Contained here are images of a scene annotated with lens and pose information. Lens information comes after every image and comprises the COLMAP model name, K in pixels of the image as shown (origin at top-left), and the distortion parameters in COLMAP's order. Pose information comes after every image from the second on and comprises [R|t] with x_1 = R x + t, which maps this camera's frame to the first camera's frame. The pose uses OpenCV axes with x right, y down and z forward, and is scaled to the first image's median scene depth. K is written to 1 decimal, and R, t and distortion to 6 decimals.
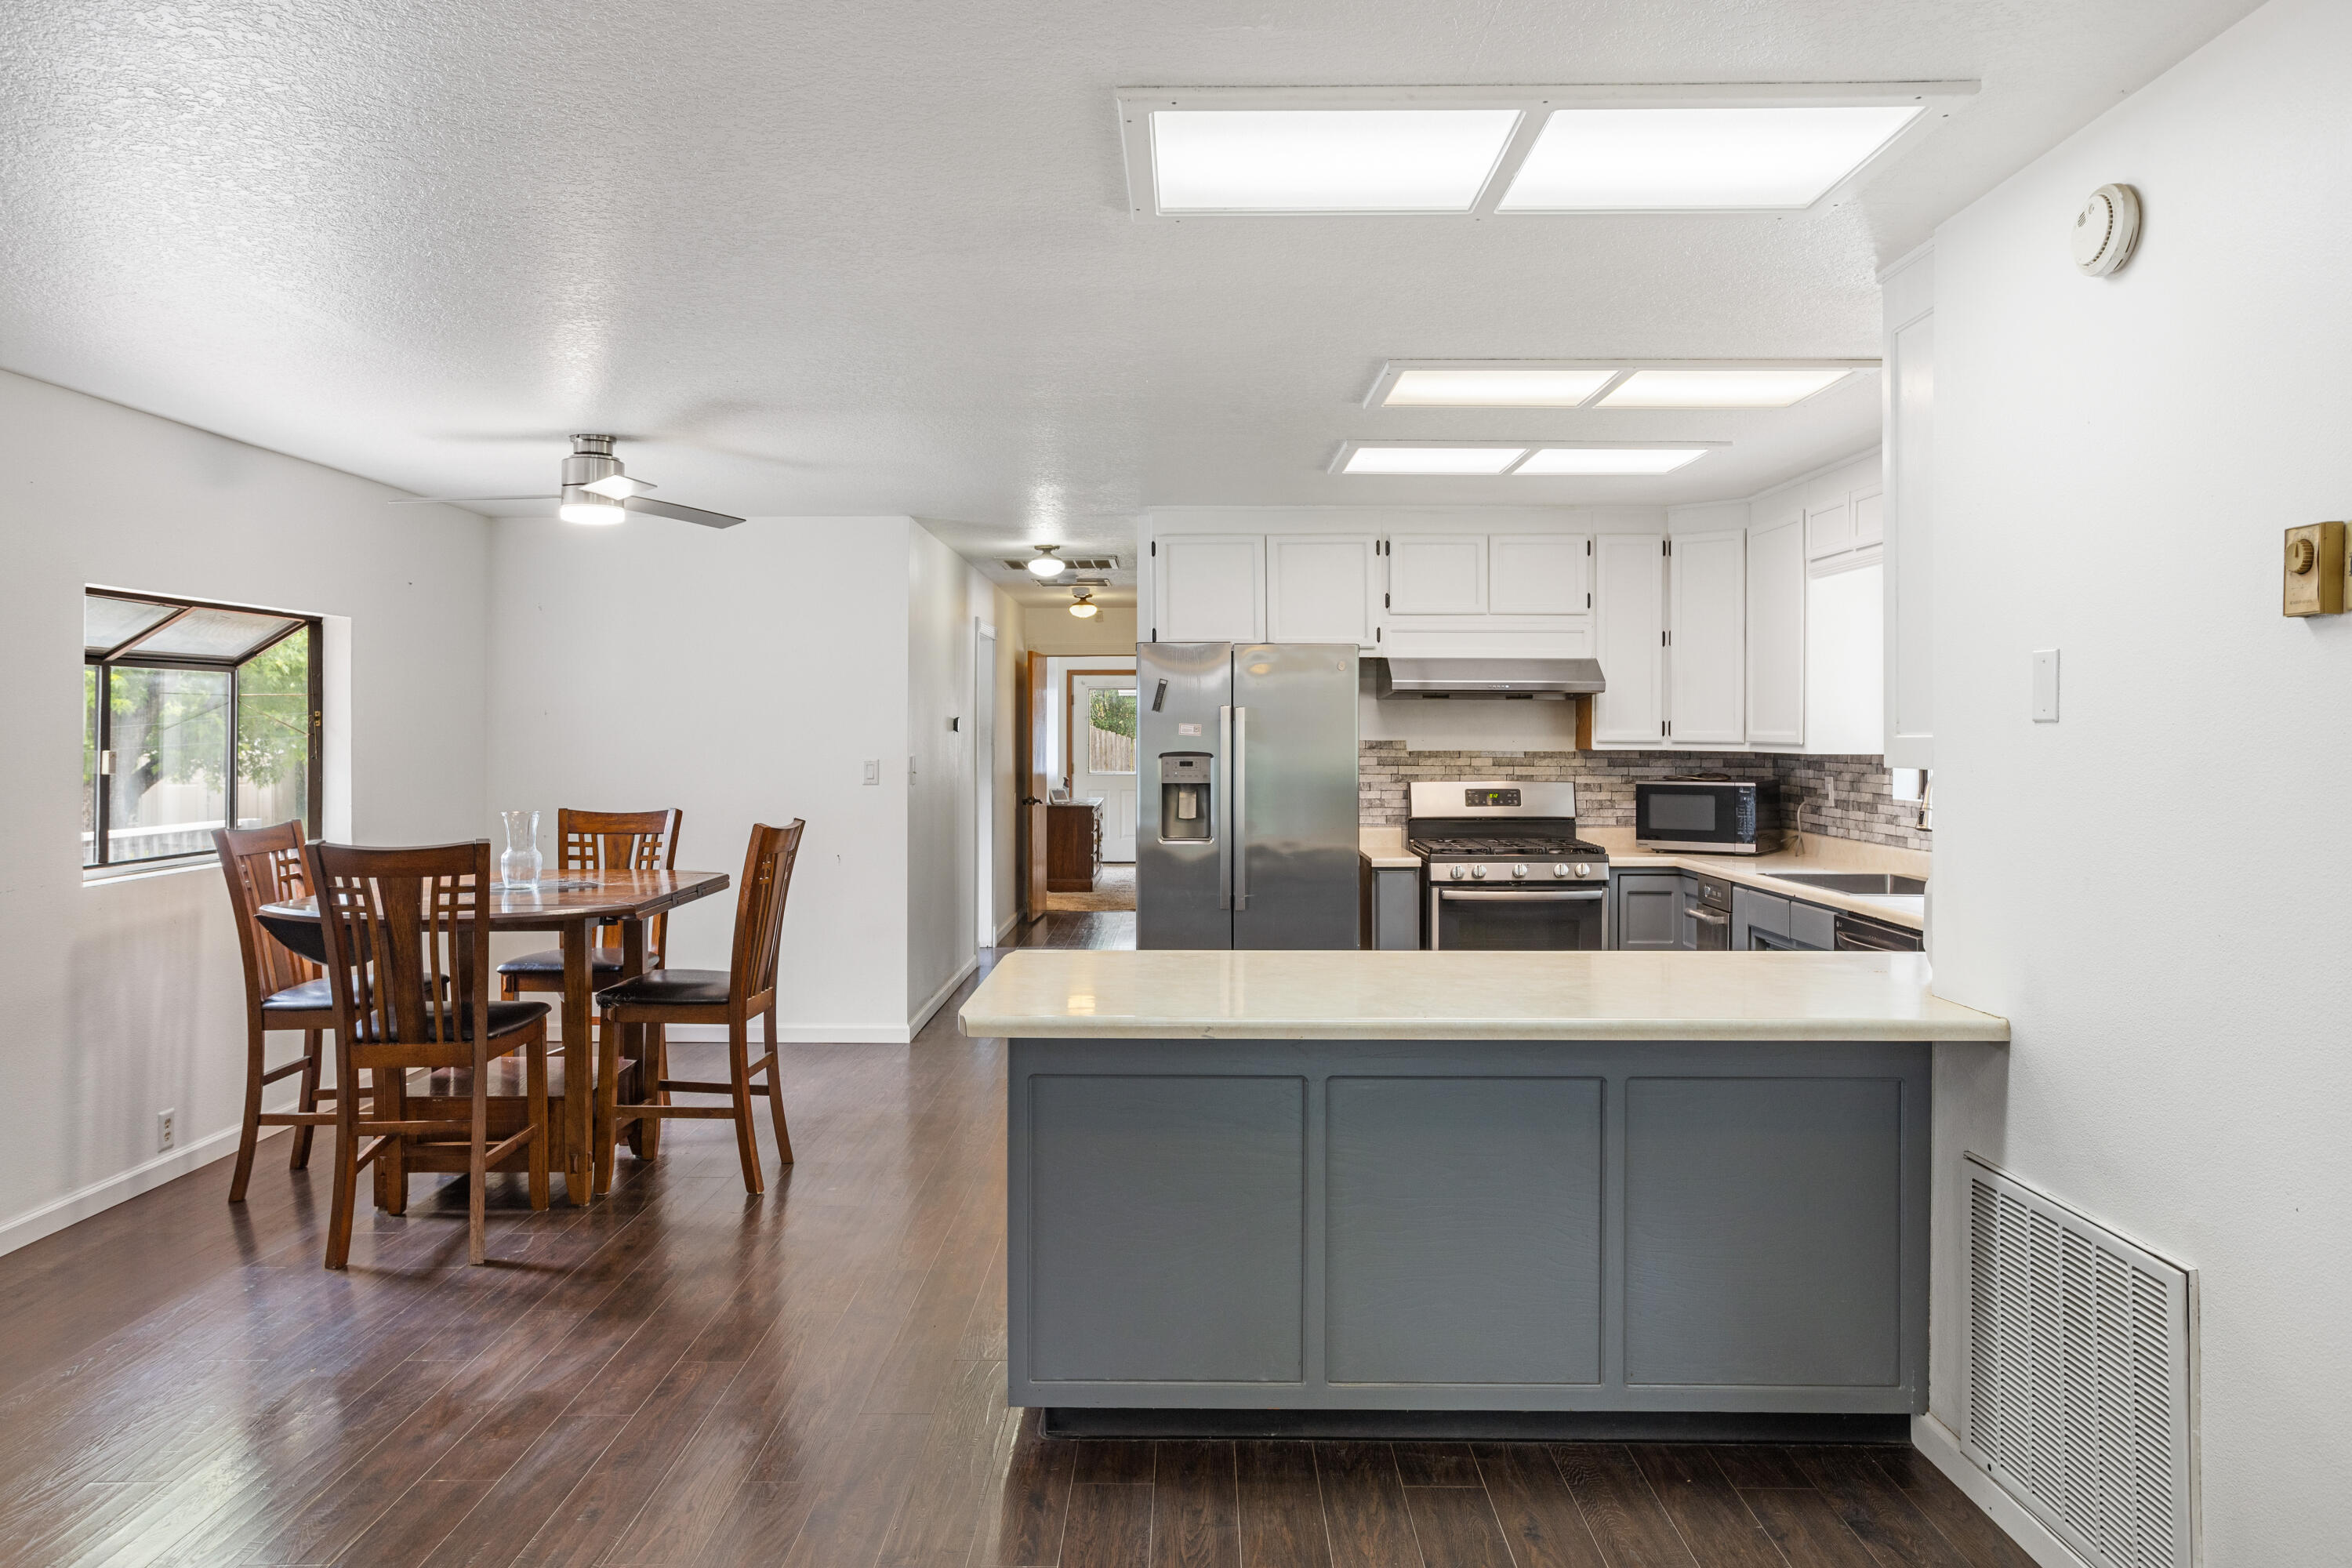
lens RADIAL K [[1622.9, 0, 1171.5], [0, 1622.9, 728.5], [0, 0, 1]] dist [-0.027488, 0.003321]
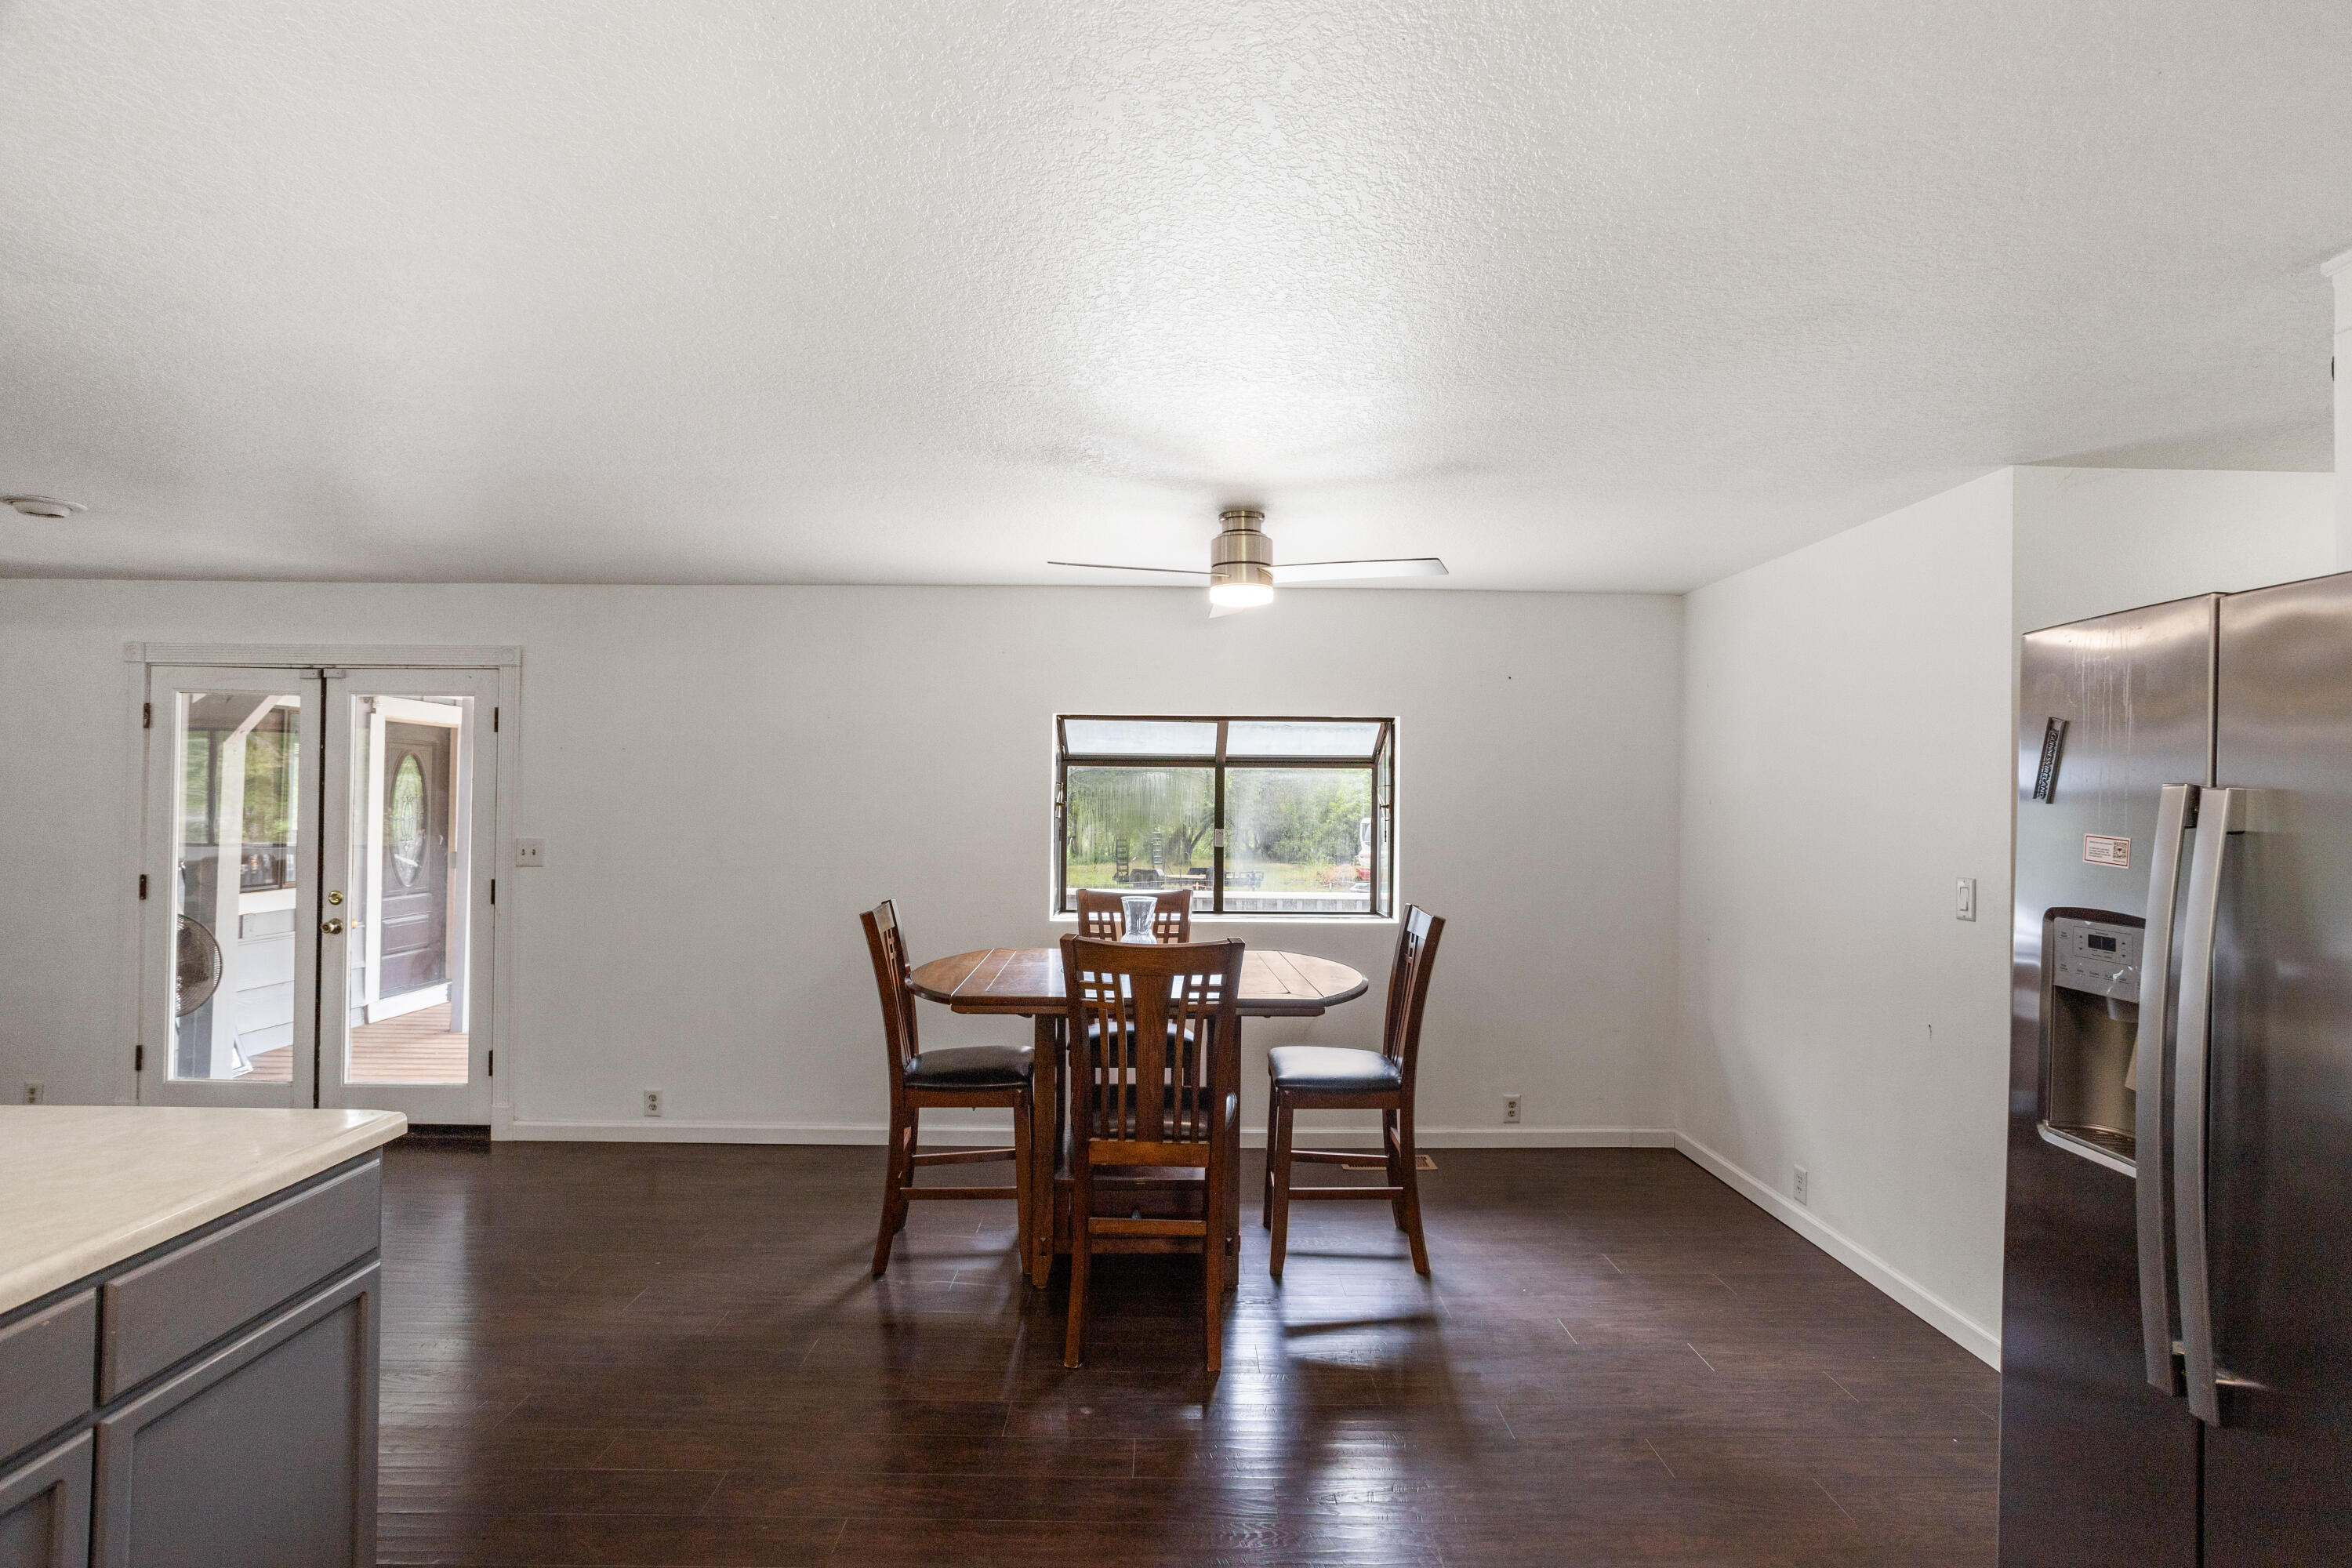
lens RADIAL K [[1167.2, 0, 1186.4], [0, 1167.2, 755.5], [0, 0, 1]] dist [-0.075343, 0.050818]
pose [[0.009622, -0.035874, -0.999310, 0.259592], [-0.009470, 0.999308, -0.035965, -0.009526], [0.999909, 0.009810, 0.009275, 0.760599]]
